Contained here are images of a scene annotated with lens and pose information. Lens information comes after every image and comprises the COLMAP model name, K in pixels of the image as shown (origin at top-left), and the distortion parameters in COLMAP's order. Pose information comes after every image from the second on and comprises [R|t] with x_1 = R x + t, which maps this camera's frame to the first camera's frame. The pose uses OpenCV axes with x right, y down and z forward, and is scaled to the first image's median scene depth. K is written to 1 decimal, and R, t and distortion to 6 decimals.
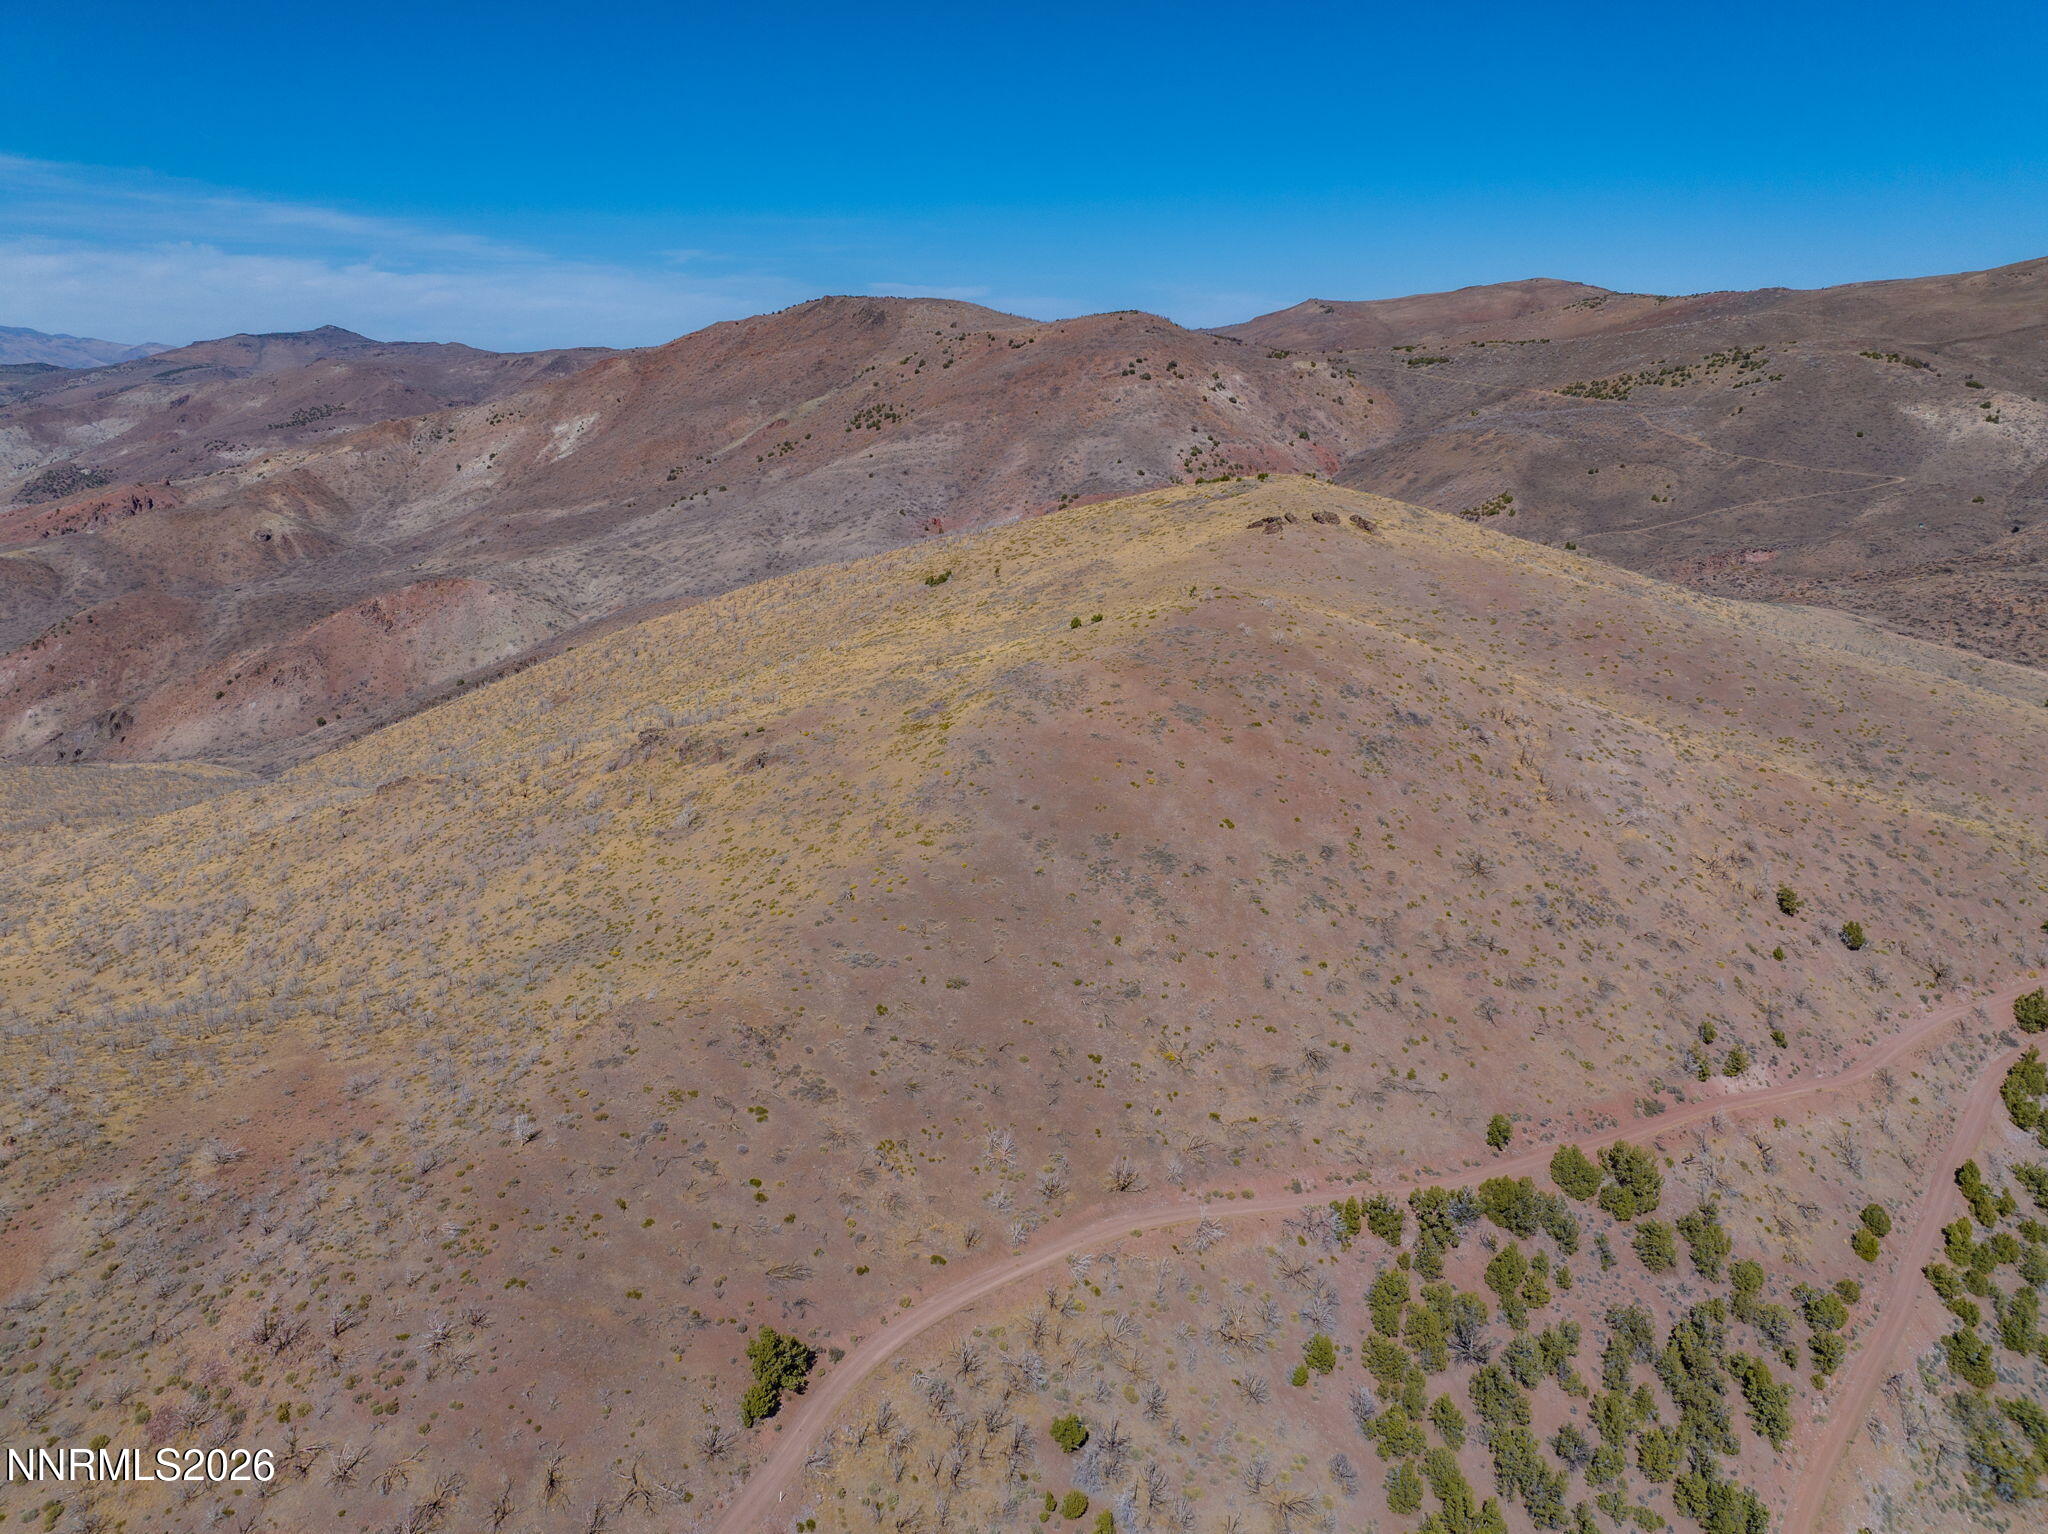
lens RADIAL K [[1434.4, 0, 1024.0], [0, 1434.4, 767.0], [0, 0, 1]] dist [-0.030390, -0.006971]
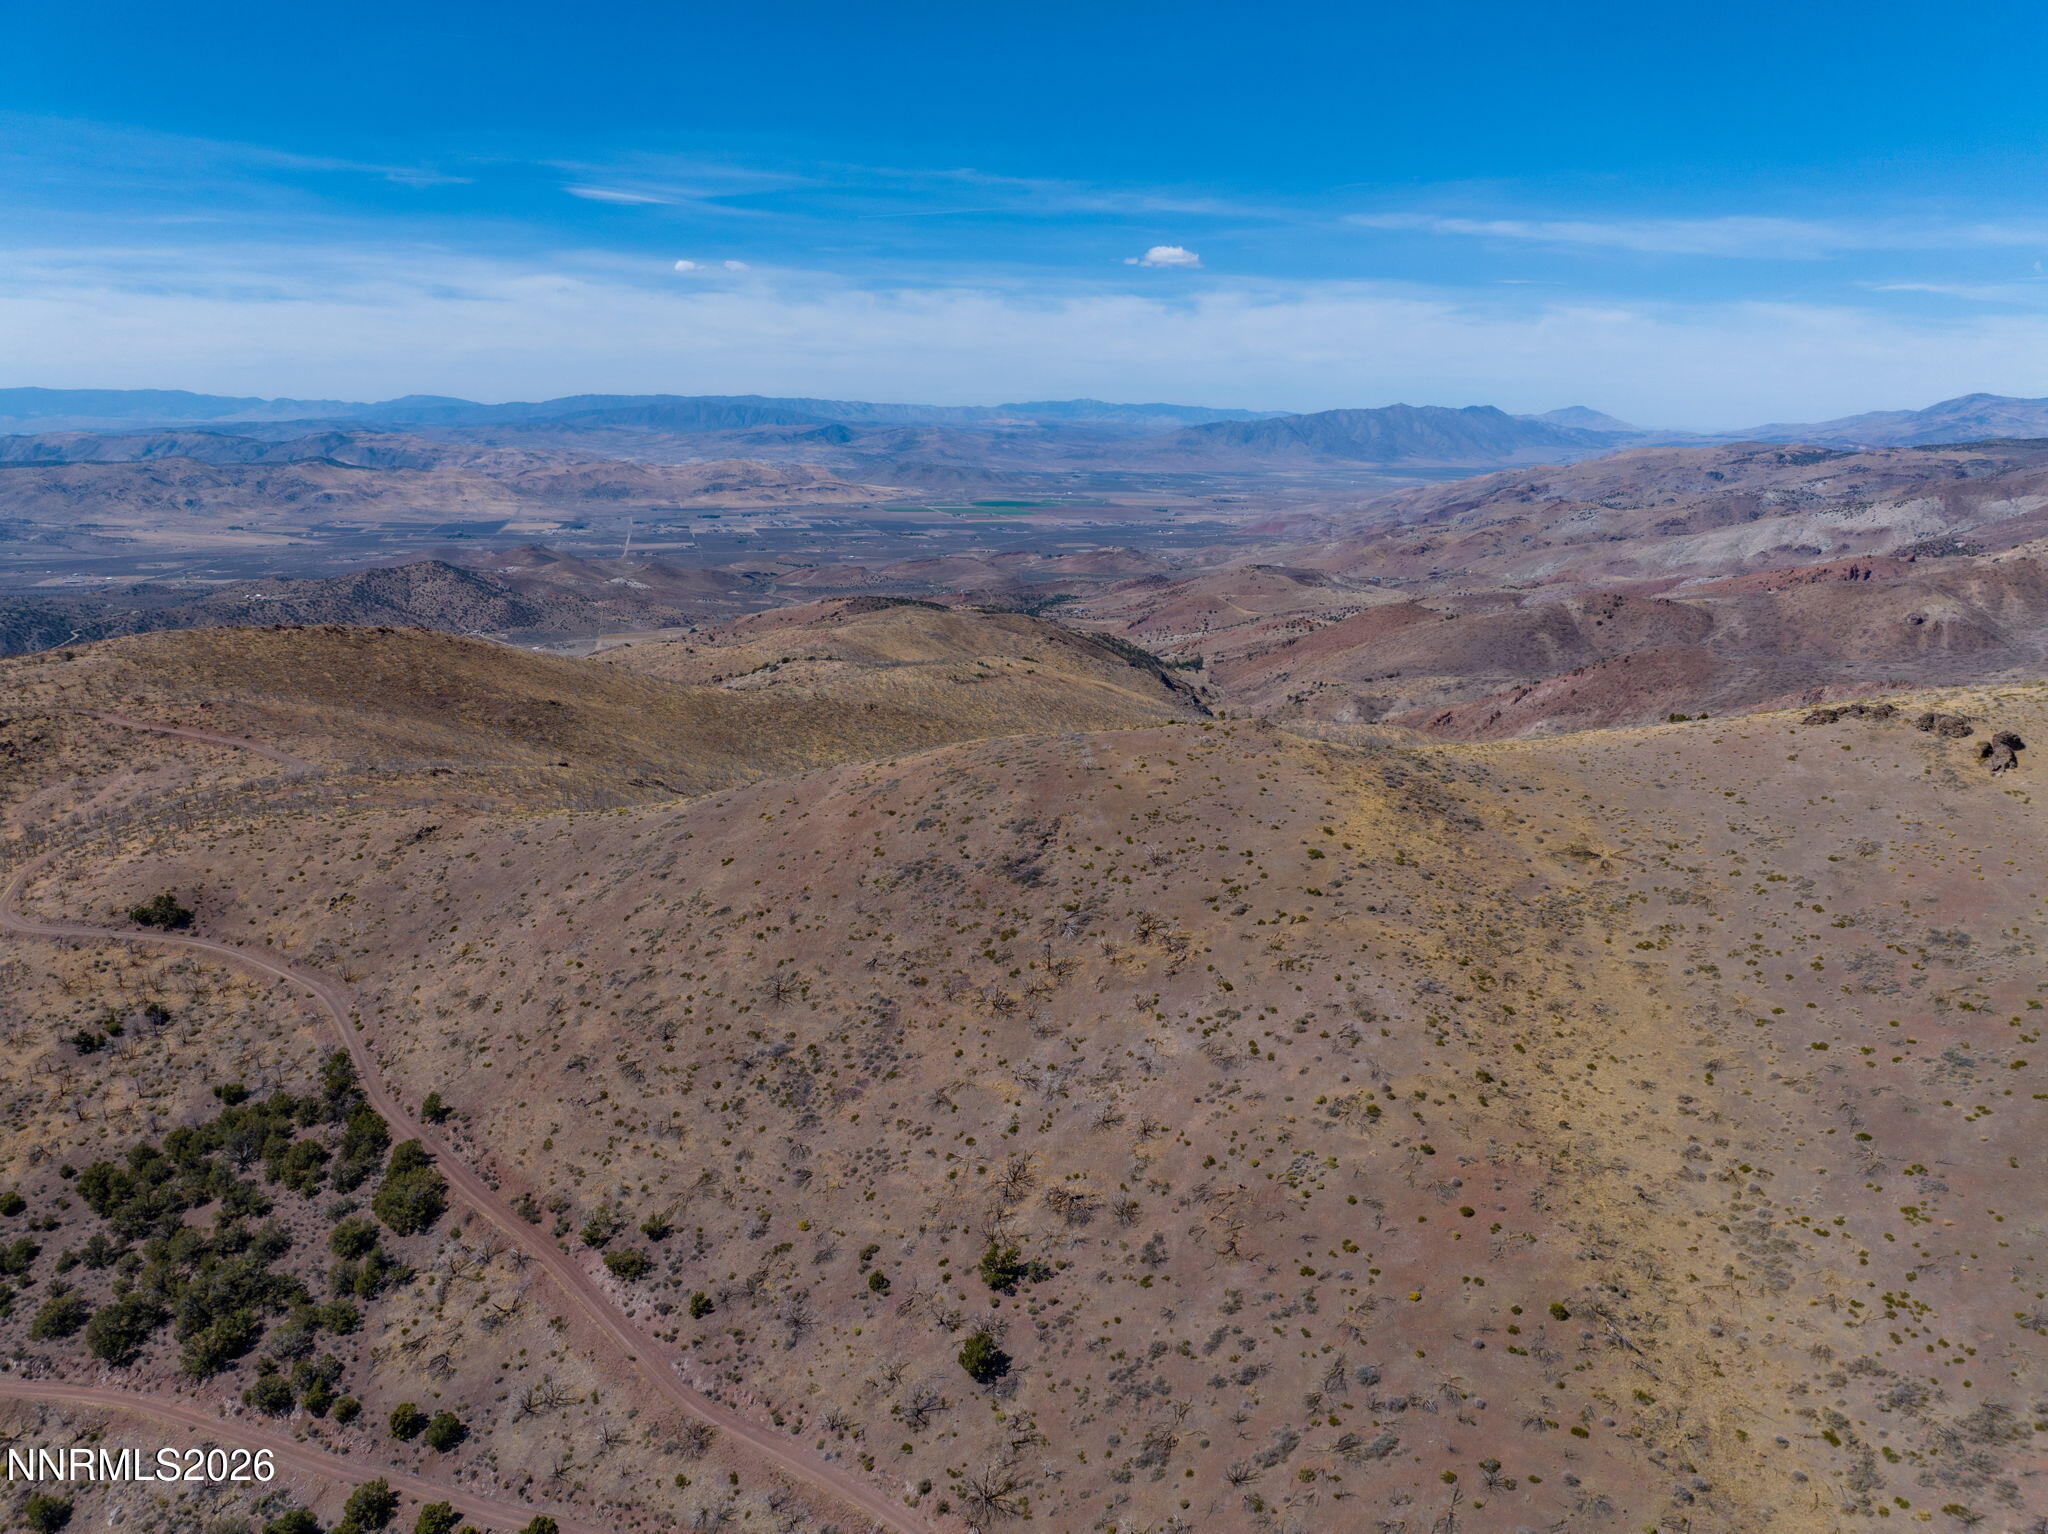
lens RADIAL K [[1437.4, 0, 1021.0], [0, 1437.4, 764.4], [0, 0, 1]] dist [-0.037302, -0.003507]
pose [[0.302283, 0.225121, -0.926253, 0.200065], [-0.271927, 0.951699, 0.142563, -0.041276], [0.913609, 0.208779, 0.348899, 0.130493]]
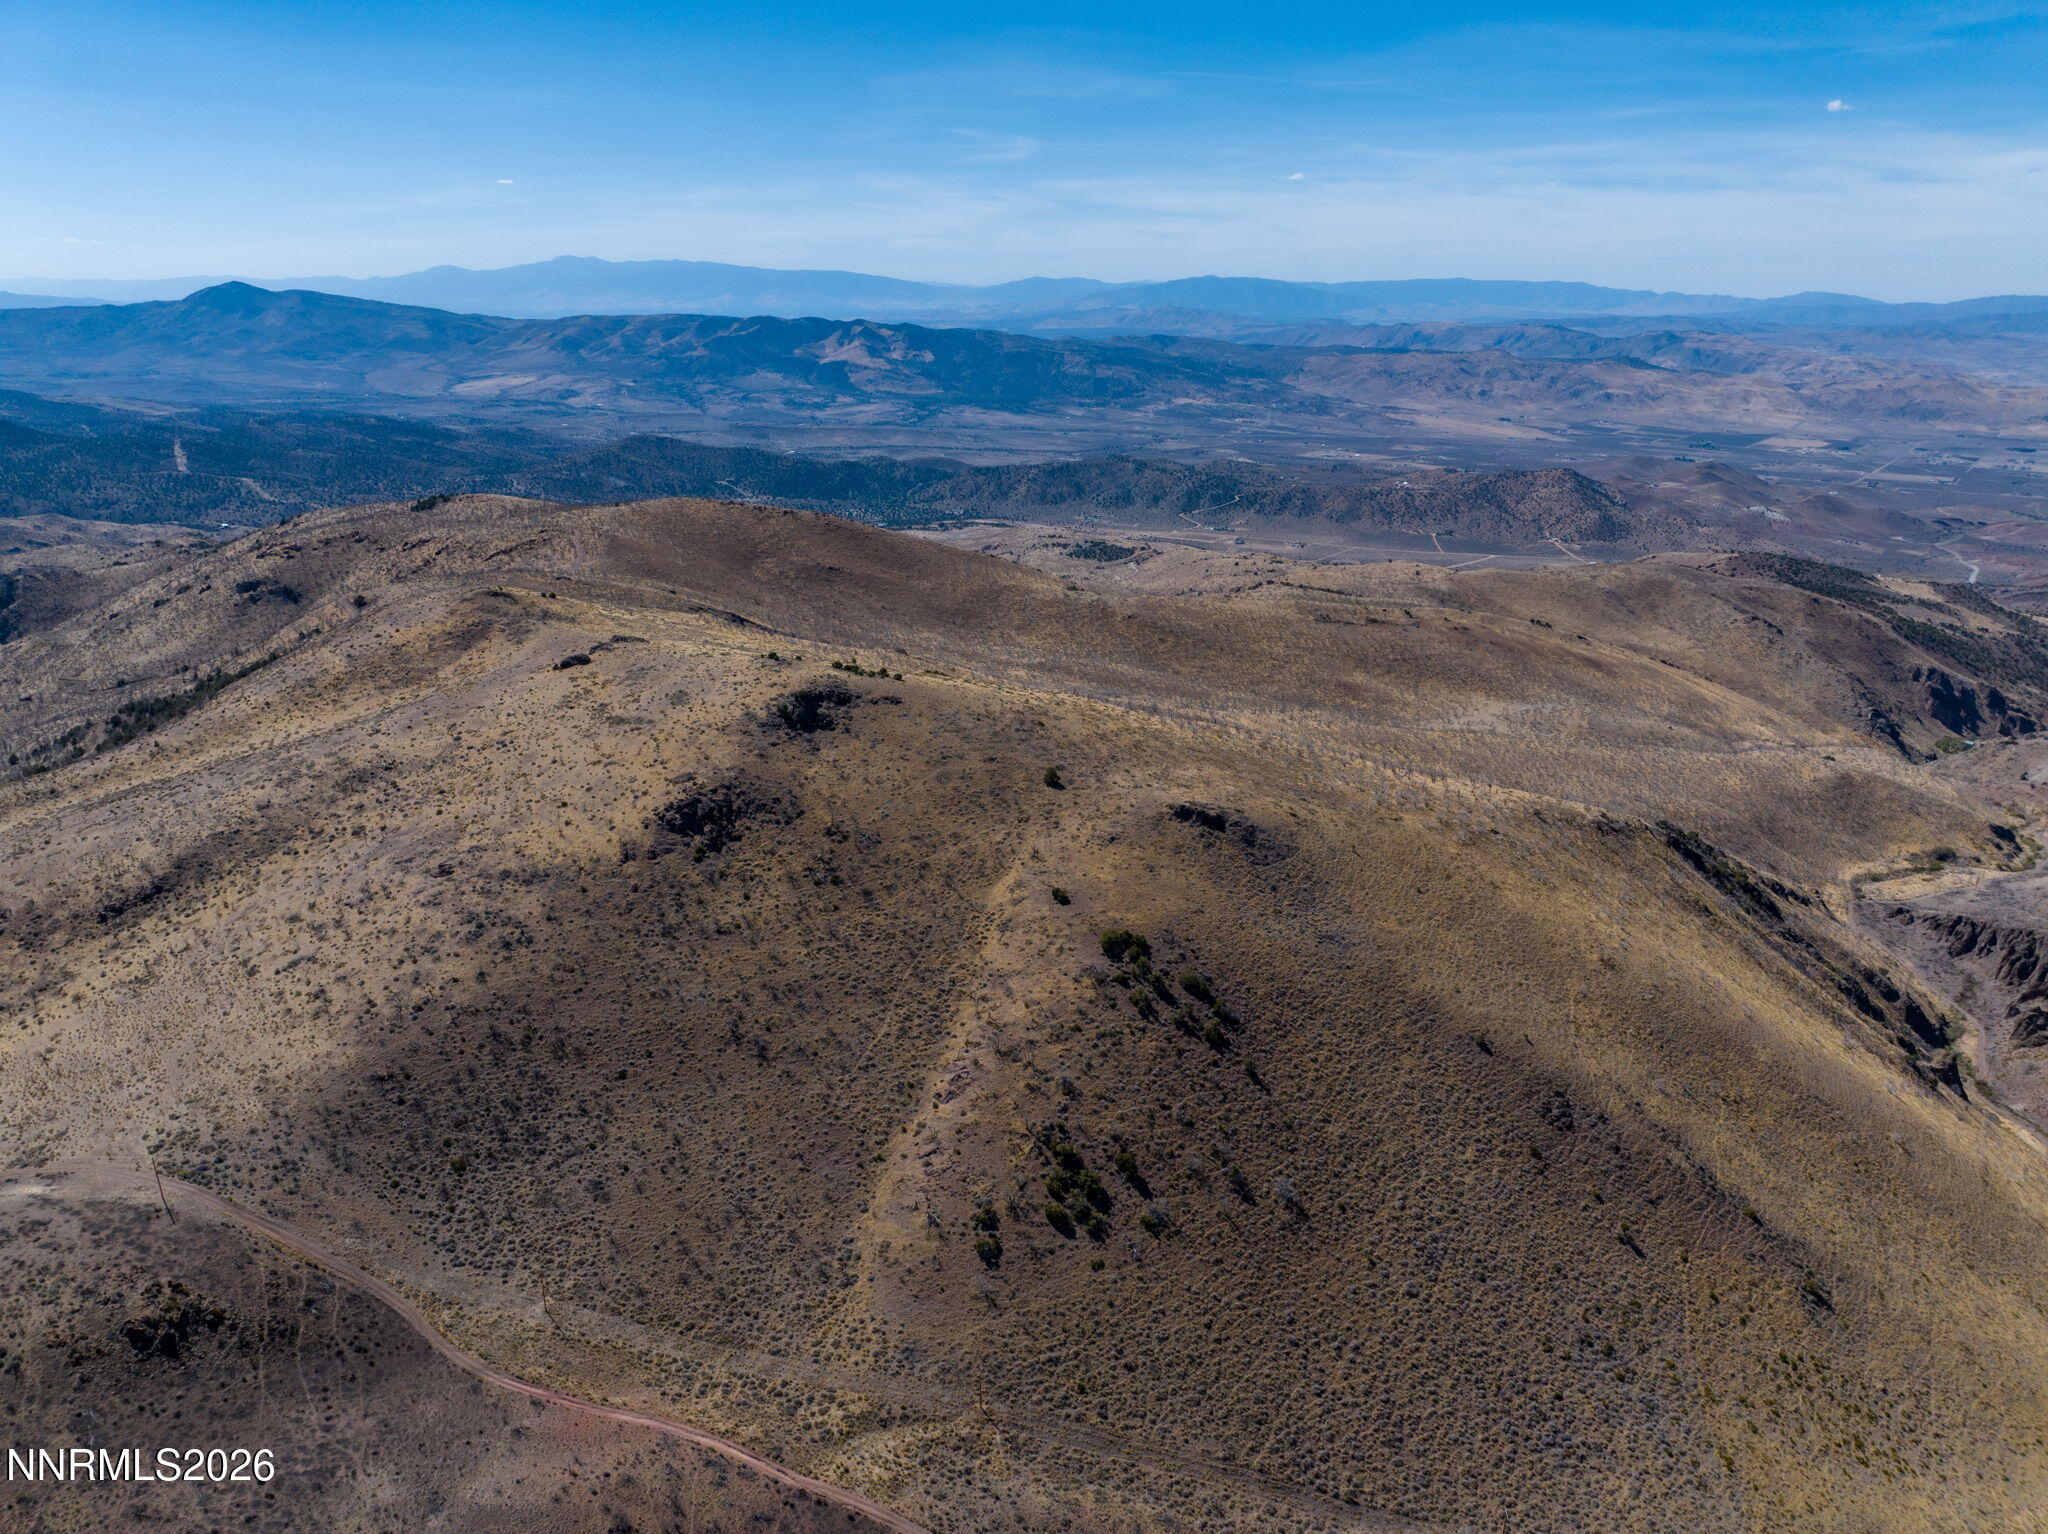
lens RADIAL K [[1437.4, 0, 1021.0], [0, 1437.4, 764.4], [0, 0, 1]] dist [-0.037302, -0.003507]
pose [[-0.551666, 0.252321, -0.794983, 0.286103], [-0.244749, 0.862211, 0.443498, -0.204438], [0.797347, 0.439235, -0.413897, 0.537602]]
